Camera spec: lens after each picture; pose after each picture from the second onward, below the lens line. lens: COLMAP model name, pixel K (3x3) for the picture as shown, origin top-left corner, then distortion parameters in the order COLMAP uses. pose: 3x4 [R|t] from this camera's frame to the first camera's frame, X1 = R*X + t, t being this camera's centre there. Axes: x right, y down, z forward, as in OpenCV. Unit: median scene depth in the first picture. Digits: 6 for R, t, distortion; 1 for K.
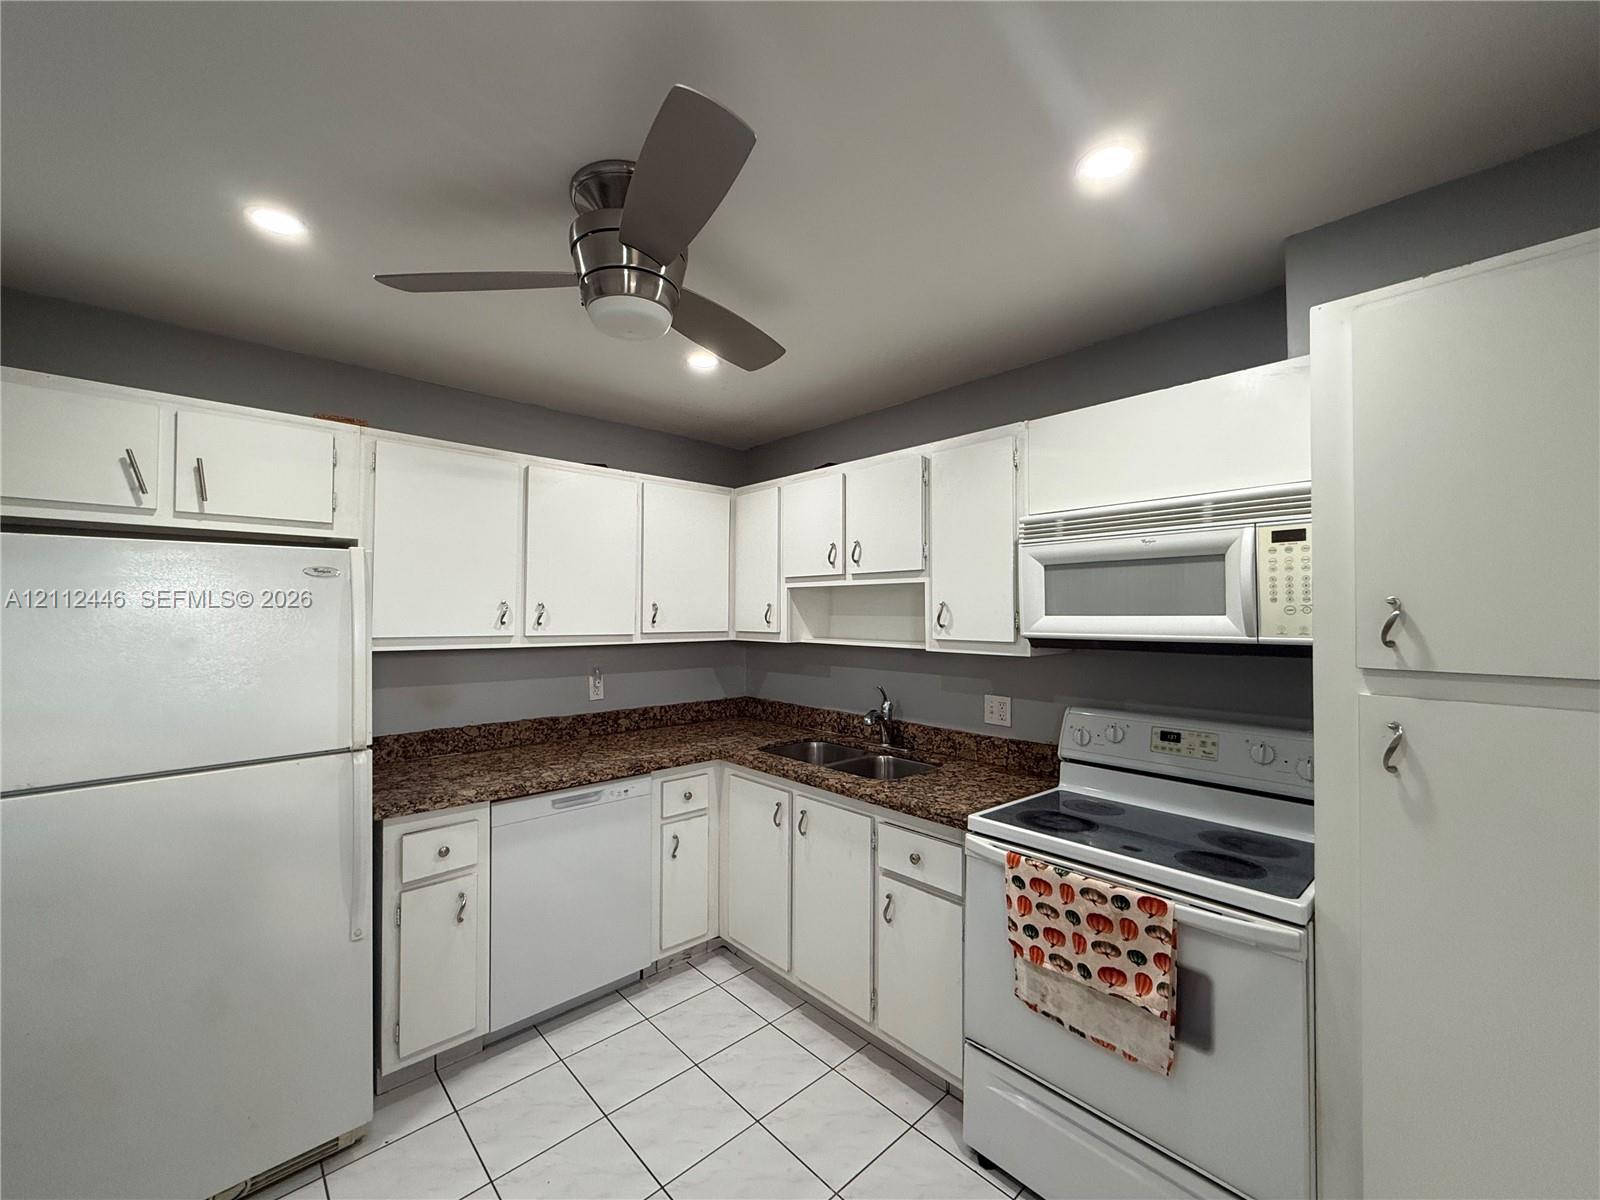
lens RADIAL K [[640.0, 0, 796.4], [0, 640.0, 596.8], [0, 0, 1]] dist [0.000328, -0.000283]
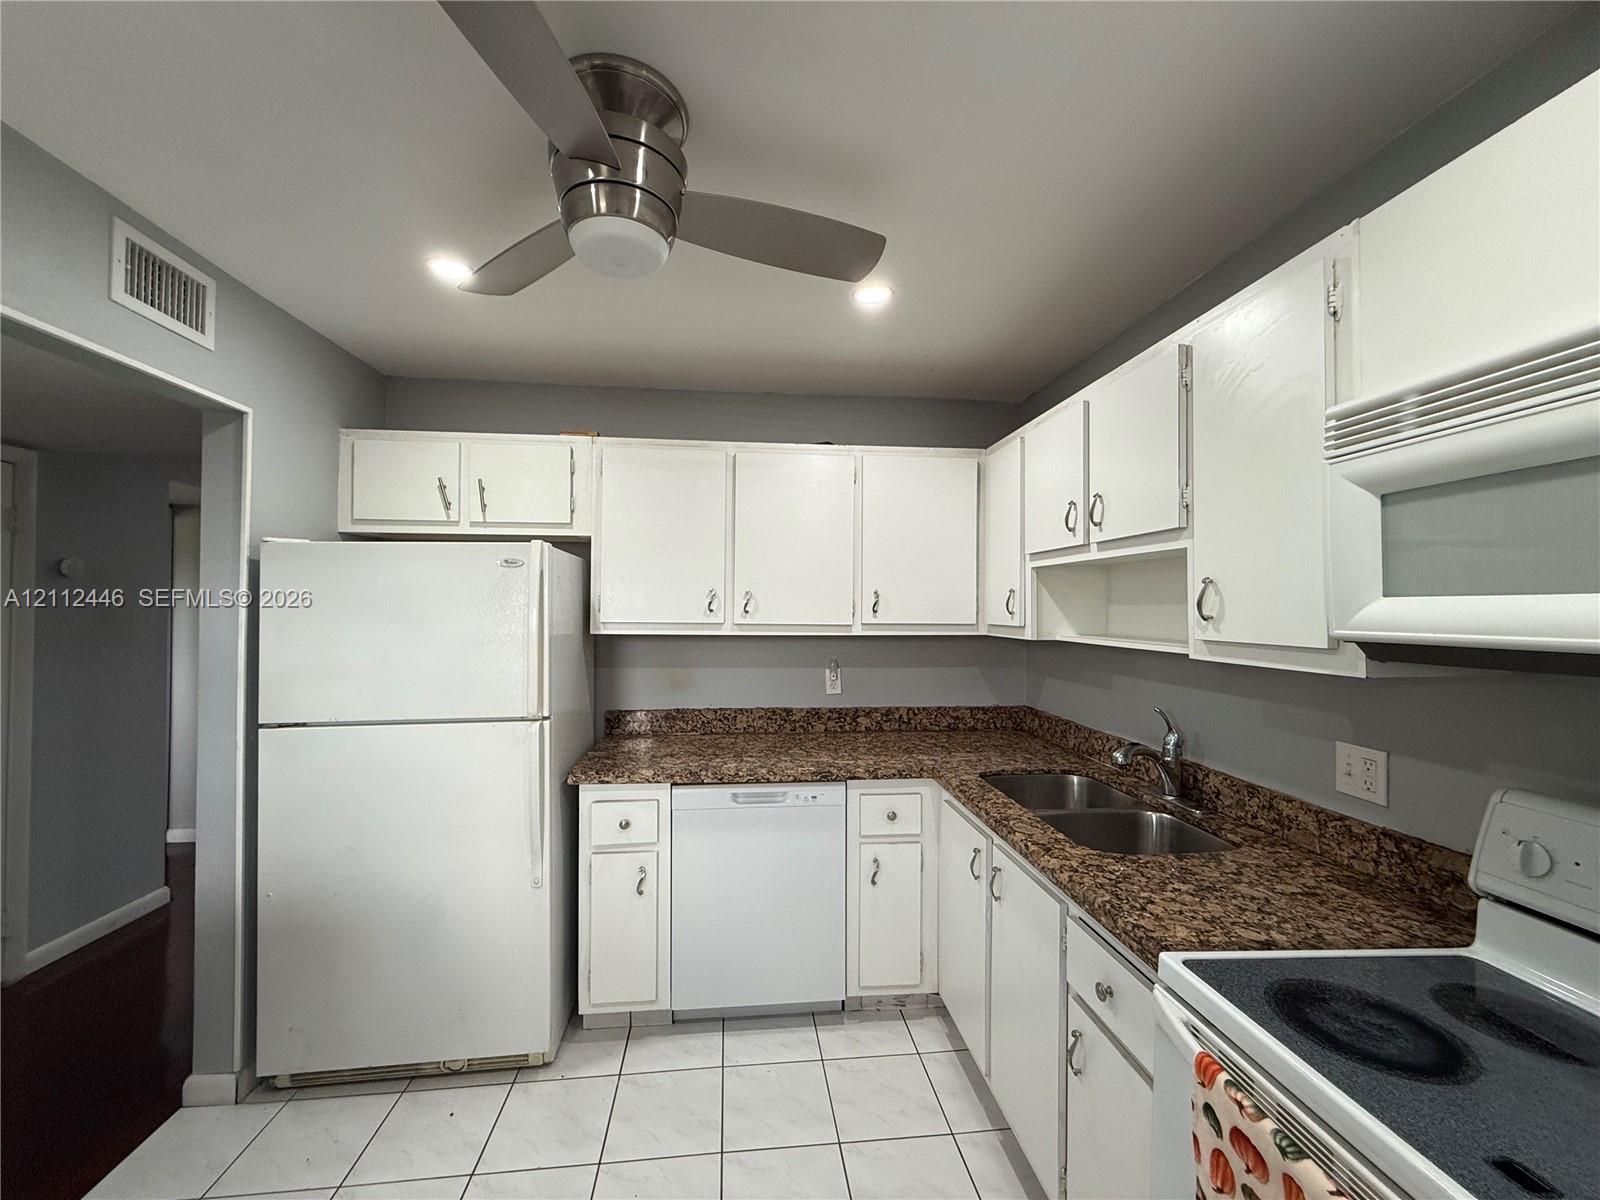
lens RADIAL K [[640.0, 0, 796.4], [0, 640.0, 596.8], [0, 0, 1]] dist [0.000328, -0.000283]
pose [[0.799497, -0.008580, -0.600608, 0.254879], [0.012874, 0.999913, 0.002853, 0.017536], [0.600532, -0.010013, 0.799538, 0.261853]]
